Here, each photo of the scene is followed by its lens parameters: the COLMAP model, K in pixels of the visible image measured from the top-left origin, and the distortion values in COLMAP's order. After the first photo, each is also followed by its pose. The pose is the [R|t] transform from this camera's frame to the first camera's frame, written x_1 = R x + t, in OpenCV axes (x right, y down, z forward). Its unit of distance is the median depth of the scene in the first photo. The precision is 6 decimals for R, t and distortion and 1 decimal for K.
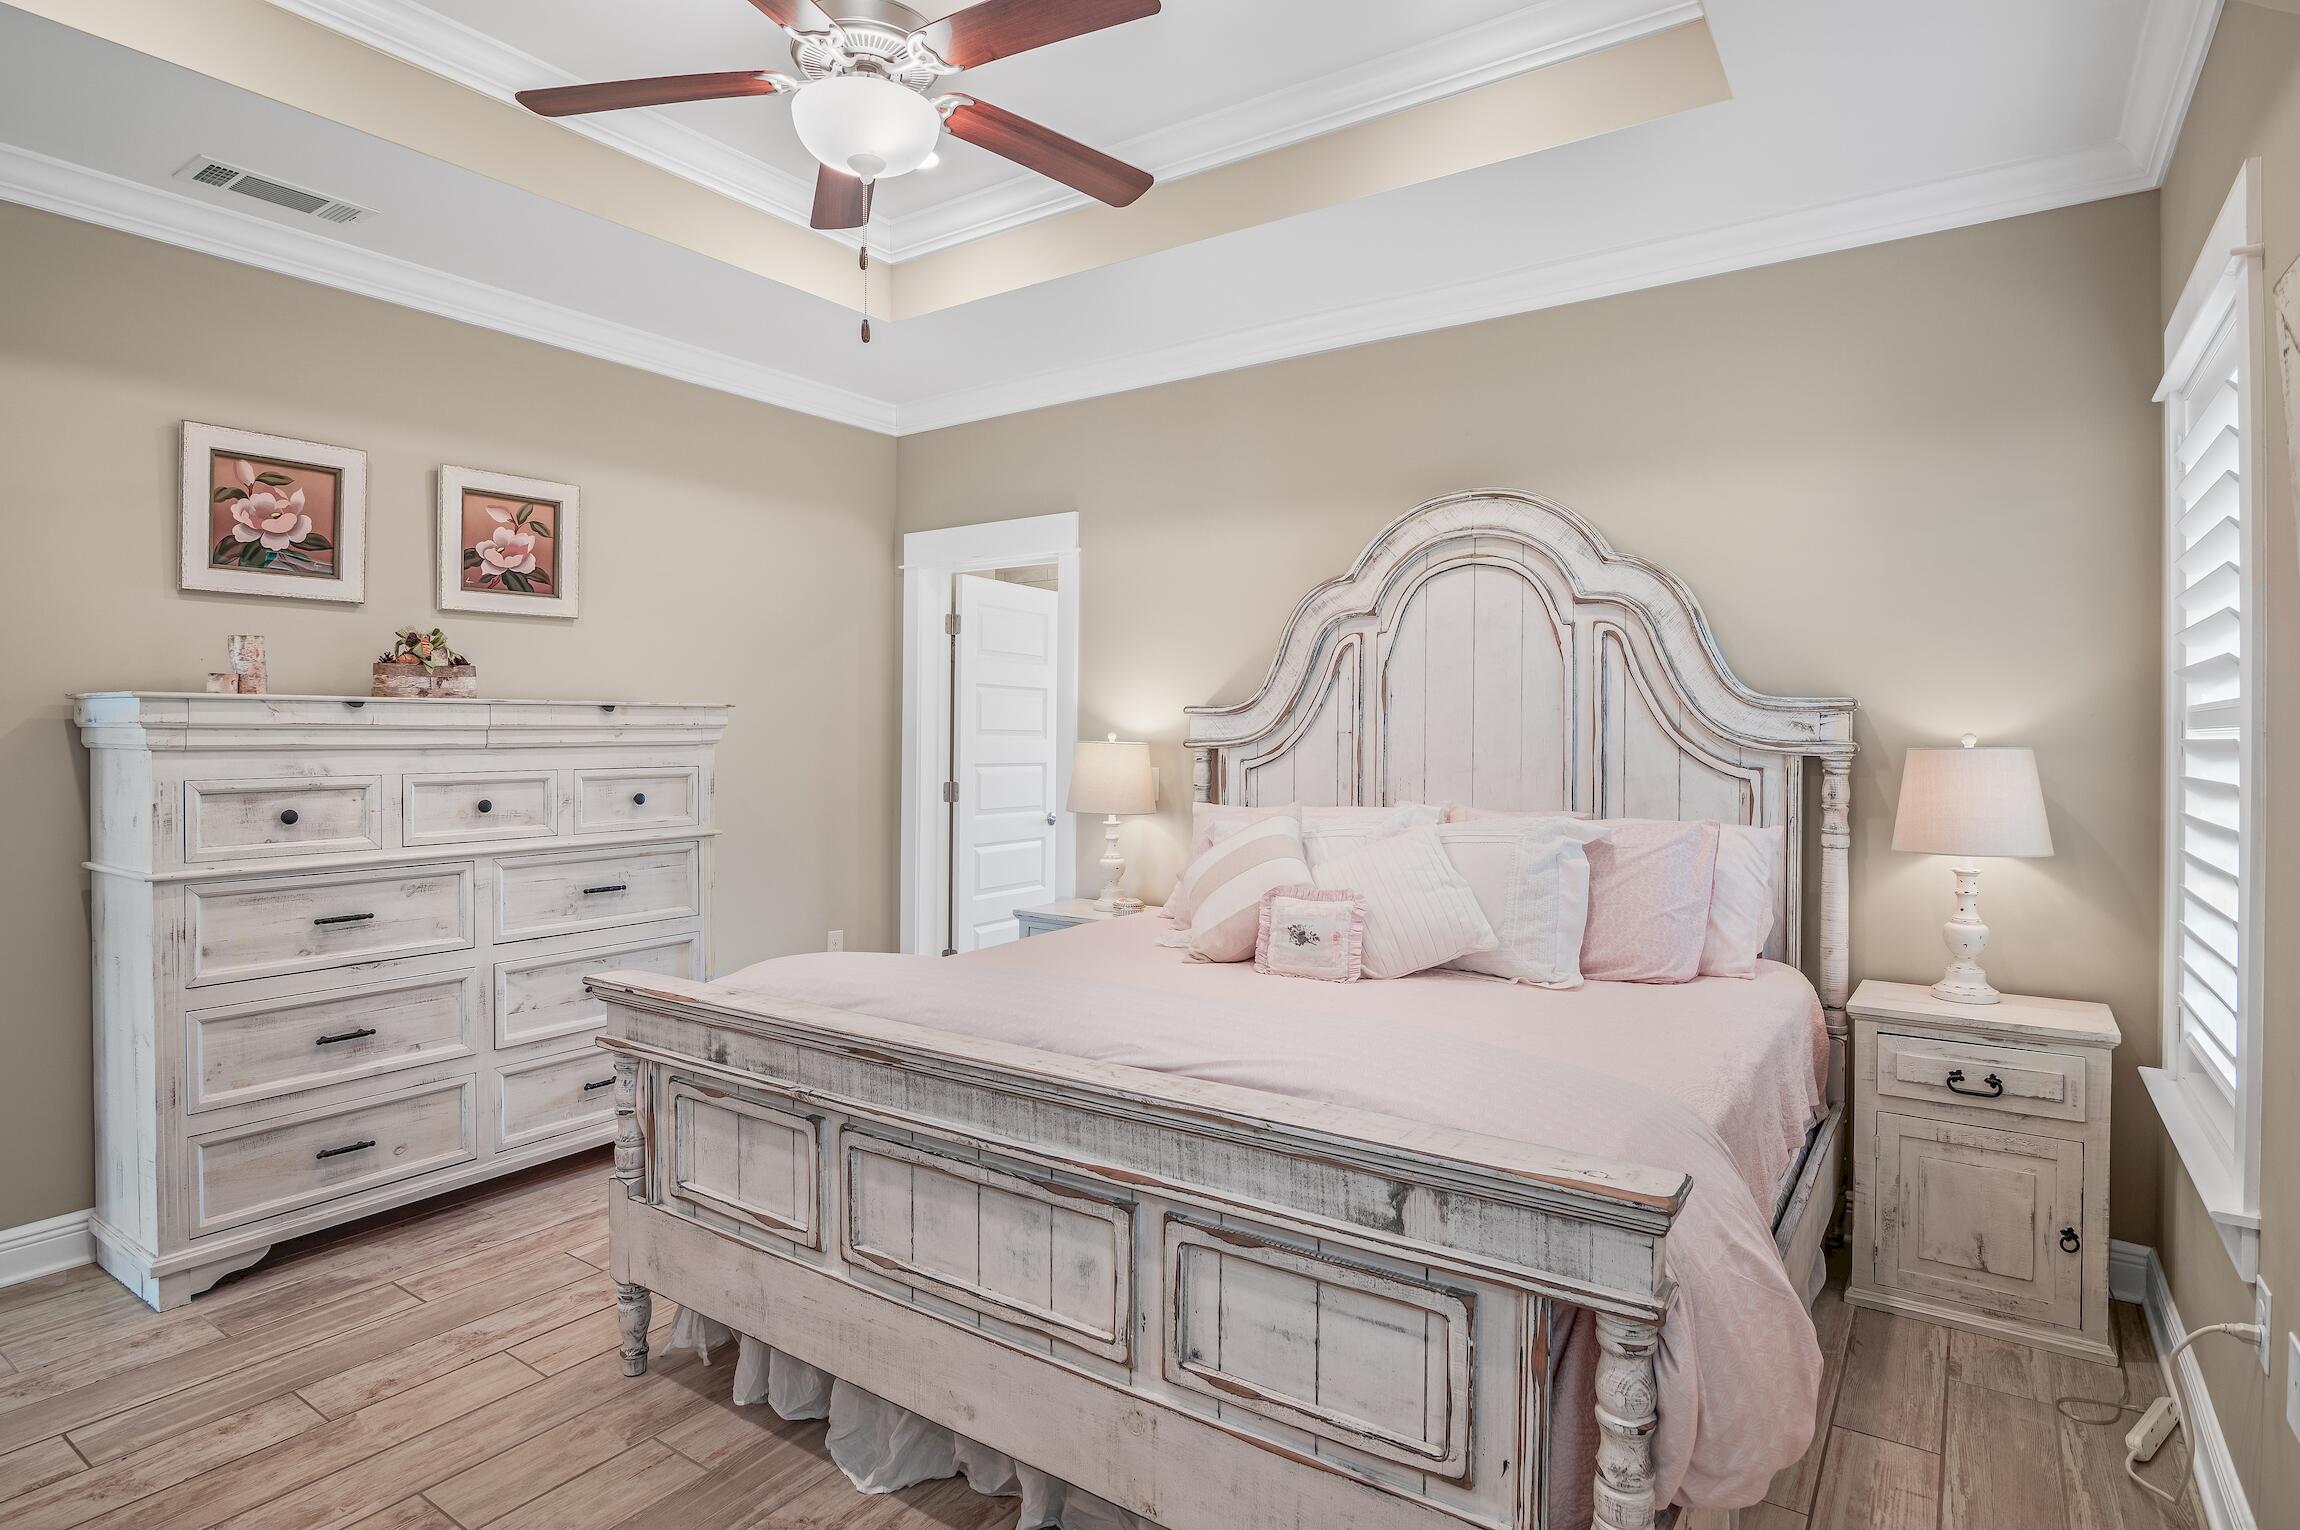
lens RADIAL K [[1211.9, 0, 1150.1], [0, 1211.9, 744.2], [0, 0, 1]] dist [-0.024240, 0.001037]
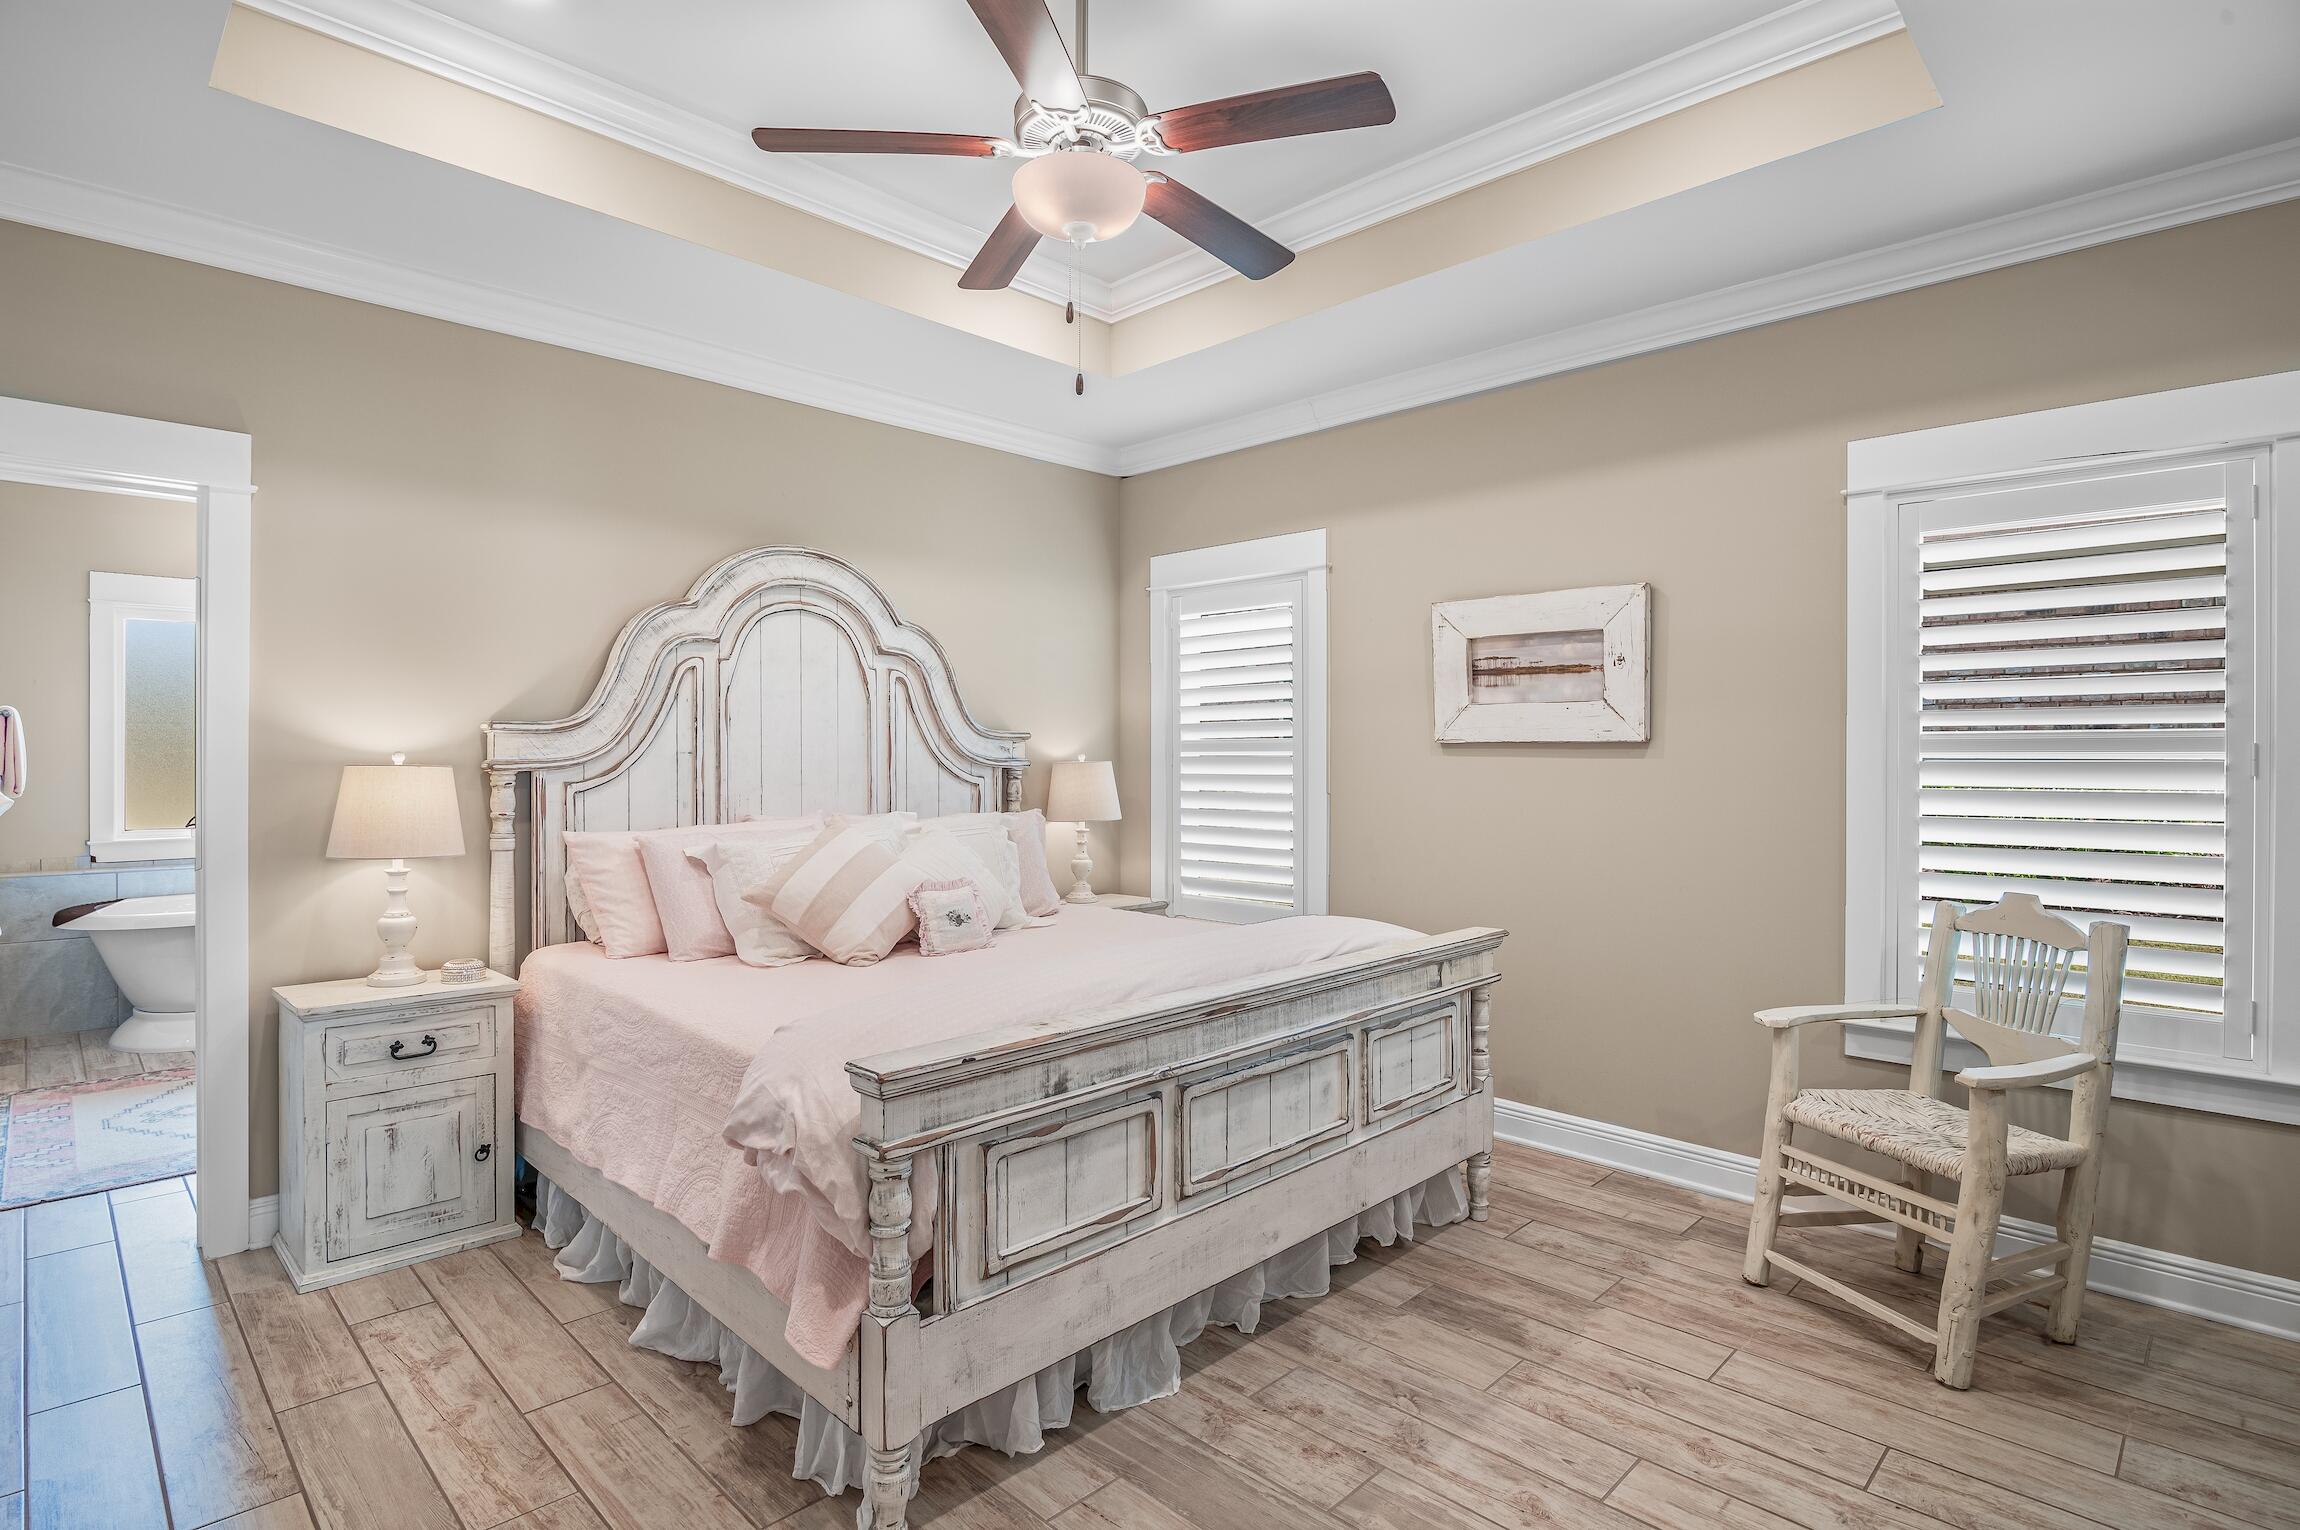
lens RADIAL K [[1150.6, 0, 1154.8], [0, 1150.6, 766.0], [0, 0, 1]] dist [-0.022815, 0.000586]
pose [[0.162237, -0.011294, 0.986687, -1.187986], [0.007237, 0.999921, 0.010256, -0.009007], [-0.986725, 0.005477, 0.162306, 0.729989]]
